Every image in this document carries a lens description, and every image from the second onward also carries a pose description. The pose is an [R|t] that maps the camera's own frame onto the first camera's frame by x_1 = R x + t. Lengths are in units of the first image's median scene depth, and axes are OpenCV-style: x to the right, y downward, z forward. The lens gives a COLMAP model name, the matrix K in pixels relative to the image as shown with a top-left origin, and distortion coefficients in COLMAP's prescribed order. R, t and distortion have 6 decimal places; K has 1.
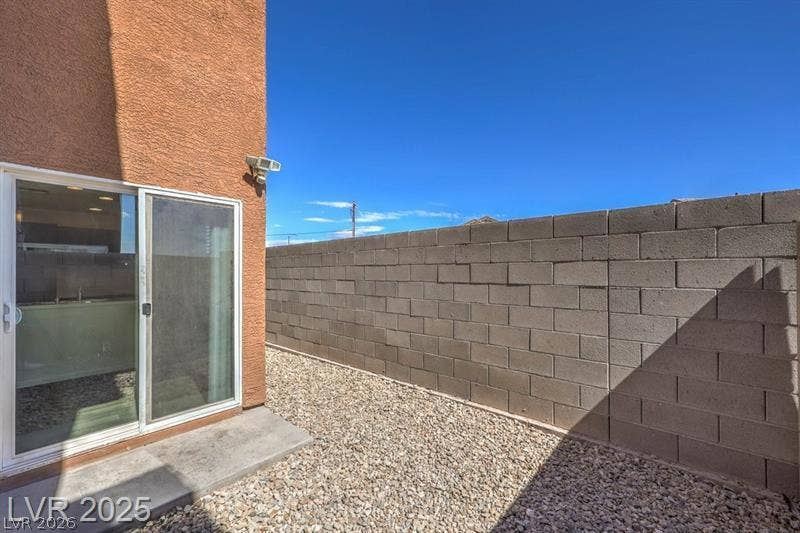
lens RADIAL K [[330.8, 0, 401.3], [0, 330.8, 270.1], [0, 0, 1]] dist [0.002940, 0.000081]
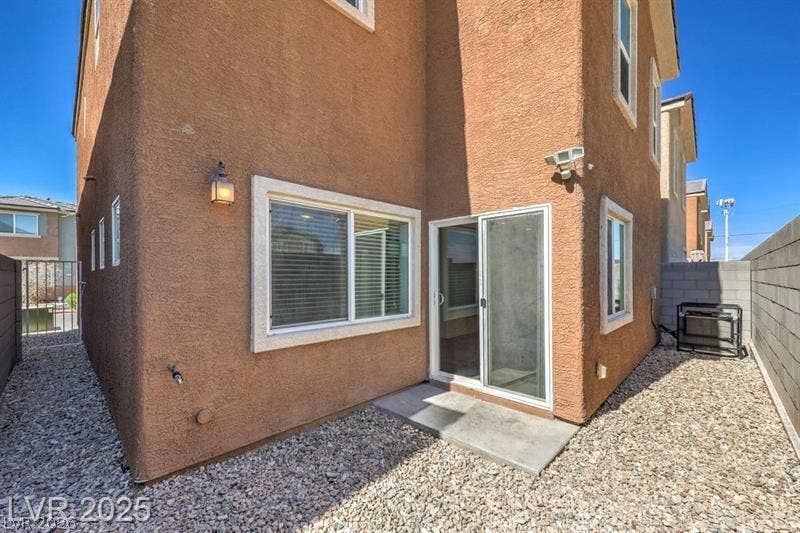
lens RADIAL K [[330.8, 0, 401.4], [0, 330.8, 273.7], [0, 0, 1]] dist [0.002940, 0.000081]
pose [[-0.060002, -0.004101, -0.998190, 0.620597], [0.010972, 0.999928, -0.004768, -0.000519], [0.998138, -0.011238, -0.059953, 0.728015]]
